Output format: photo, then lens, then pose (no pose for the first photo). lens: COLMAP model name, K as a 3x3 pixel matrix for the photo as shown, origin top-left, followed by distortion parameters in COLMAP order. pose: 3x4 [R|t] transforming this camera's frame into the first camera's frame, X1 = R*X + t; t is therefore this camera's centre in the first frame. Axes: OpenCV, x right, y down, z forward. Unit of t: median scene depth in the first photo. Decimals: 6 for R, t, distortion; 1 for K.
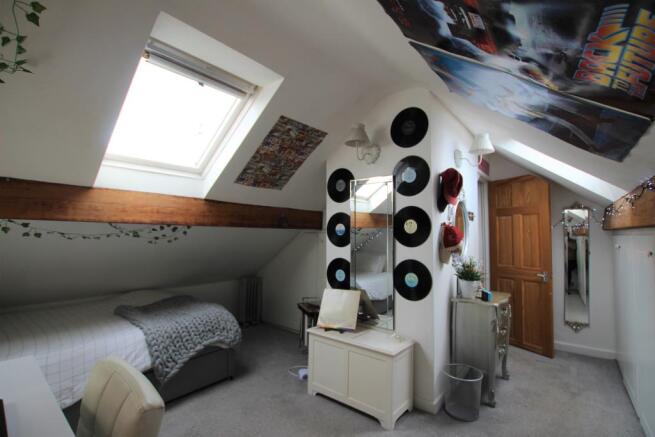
lens RADIAL K [[310.1, 0, 327.5], [0, 310.1, 218.5], [0, 0, 1]] dist [-0.001317, -0.000204]
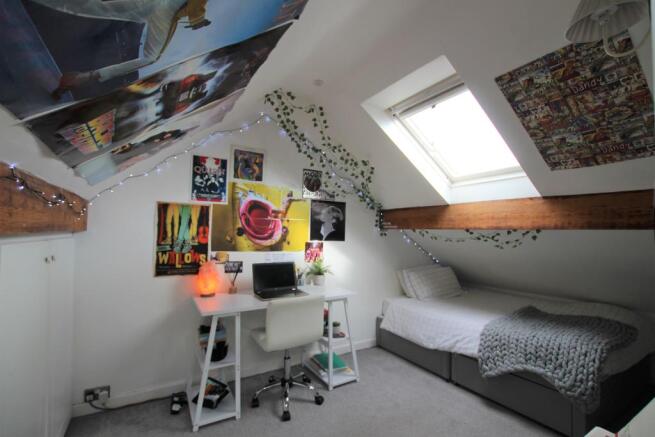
lens RADIAL K [[310.1, 0, 327.5], [0, 310.1, 218.5], [0, 0, 1]] dist [-0.001317, -0.000204]
pose [[-0.344780, -0.055164, -0.937061, 0.643030], [0.036625, 0.996721, -0.072152, 0.037268], [0.937969, -0.059196, -0.341629, 0.831661]]
